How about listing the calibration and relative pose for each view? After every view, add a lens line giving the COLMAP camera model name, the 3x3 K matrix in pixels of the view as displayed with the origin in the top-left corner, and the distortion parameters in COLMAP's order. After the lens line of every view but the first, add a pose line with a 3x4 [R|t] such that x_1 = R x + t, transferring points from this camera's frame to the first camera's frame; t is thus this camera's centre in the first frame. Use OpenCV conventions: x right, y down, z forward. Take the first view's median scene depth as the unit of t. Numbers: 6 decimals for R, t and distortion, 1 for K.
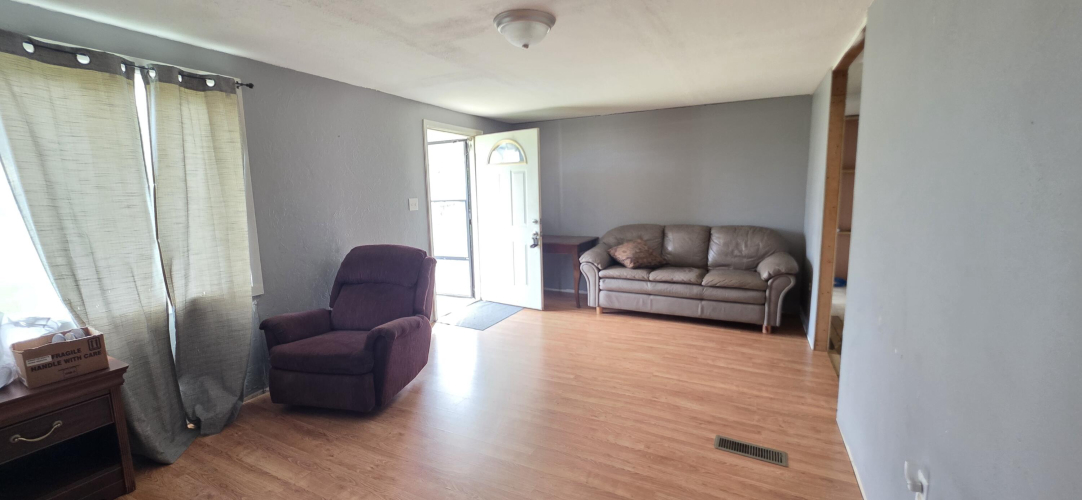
lens RADIAL K [[430.9, 0, 541.0], [0, 430.9, 250.0], [0, 0, 1]] dist [-0.002907, -0.000565]
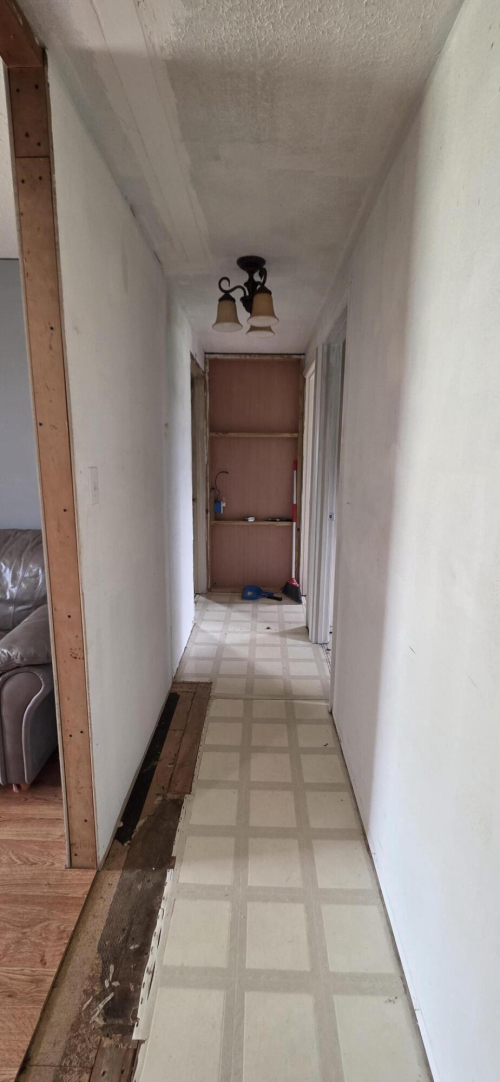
lens RADIAL K [[430.9, 0, 248.7], [0, 430.9, 545.8], [0, 0, 1]] dist [-0.002907, -0.000565]
pose [[0.895290, -0.036189, 0.444012, 0.503066], [0.012433, 0.998336, 0.056300, -0.069765], [-0.445311, -0.044884, 0.894250, 0.468085]]
